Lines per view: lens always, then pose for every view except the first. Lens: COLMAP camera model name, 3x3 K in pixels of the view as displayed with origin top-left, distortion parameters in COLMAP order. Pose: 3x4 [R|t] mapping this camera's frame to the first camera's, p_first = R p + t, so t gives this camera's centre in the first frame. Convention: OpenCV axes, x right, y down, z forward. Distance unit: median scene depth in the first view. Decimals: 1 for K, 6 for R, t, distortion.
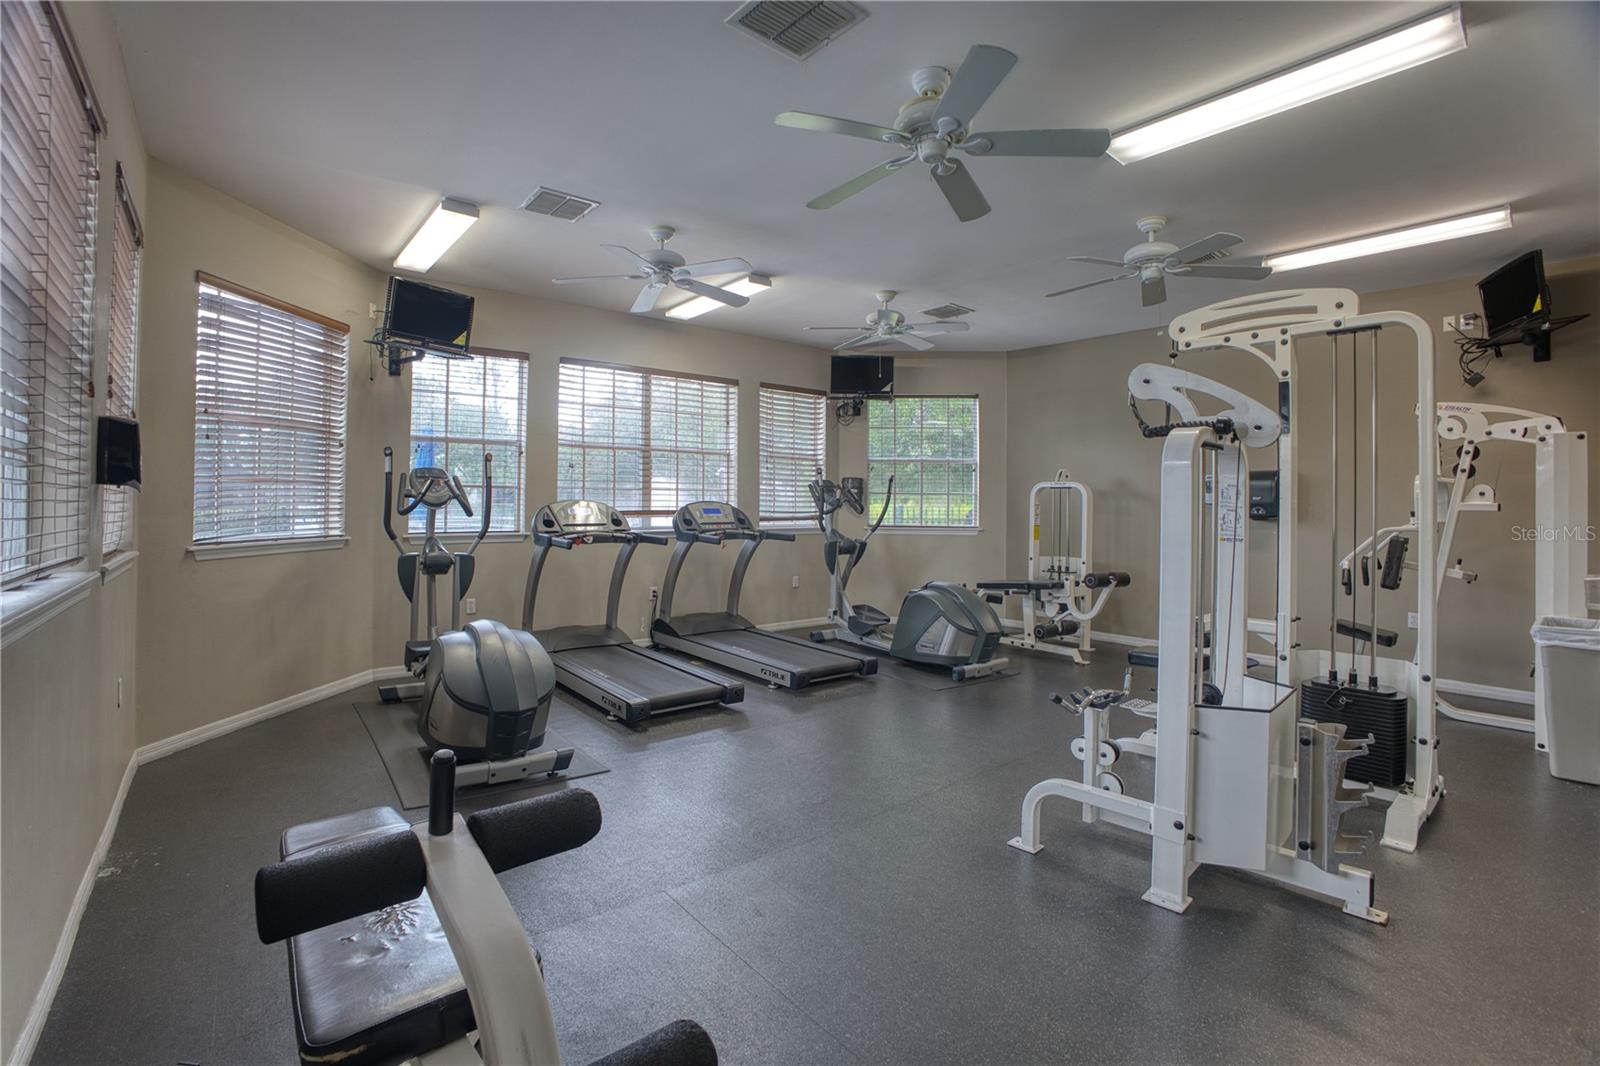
lens RADIAL K [[683.7, 0, 796.8], [0, 683.7, 506.3], [0, 0, 1]] dist [-0.052206, 0.000090]
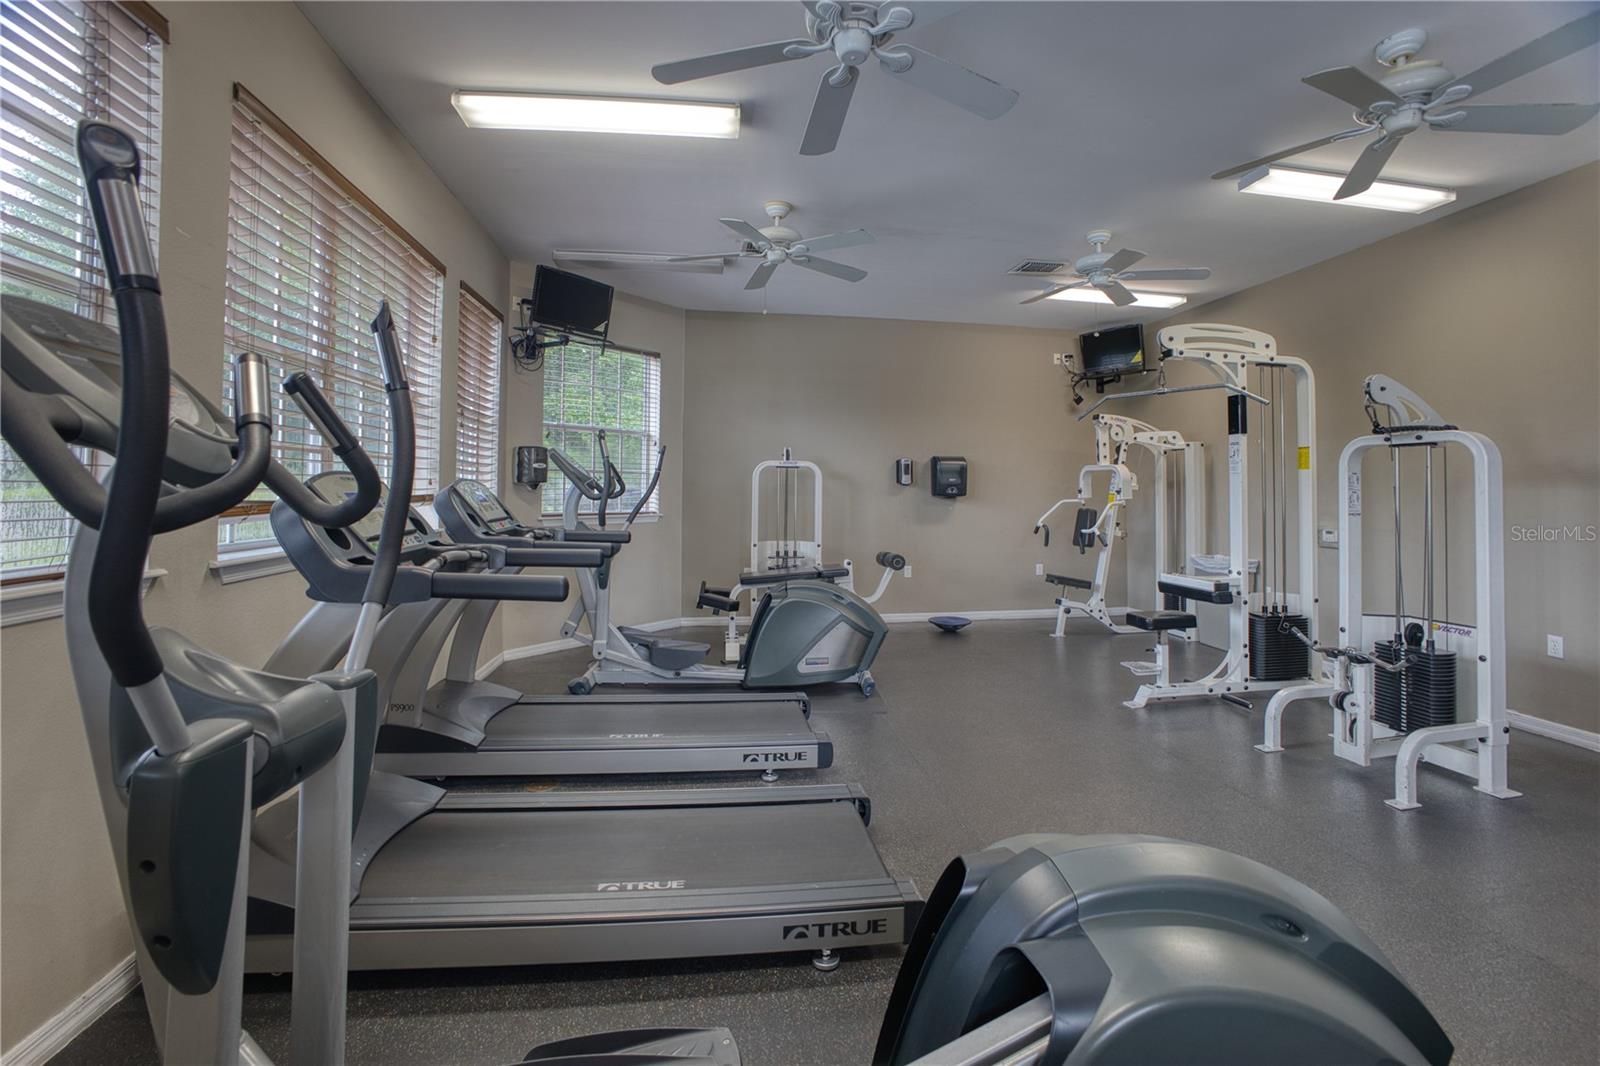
lens RADIAL K [[683.7, 0, 796.8], [0, 683.7, 506.3], [0, 0, 1]] dist [-0.052206, 0.000090]
pose [[0.543422, -0.030616, 0.838901, -0.688148], [0.003625, 0.999411, 0.034125, -0.011411], [-0.839452, -0.015503, 0.543213, 0.804414]]
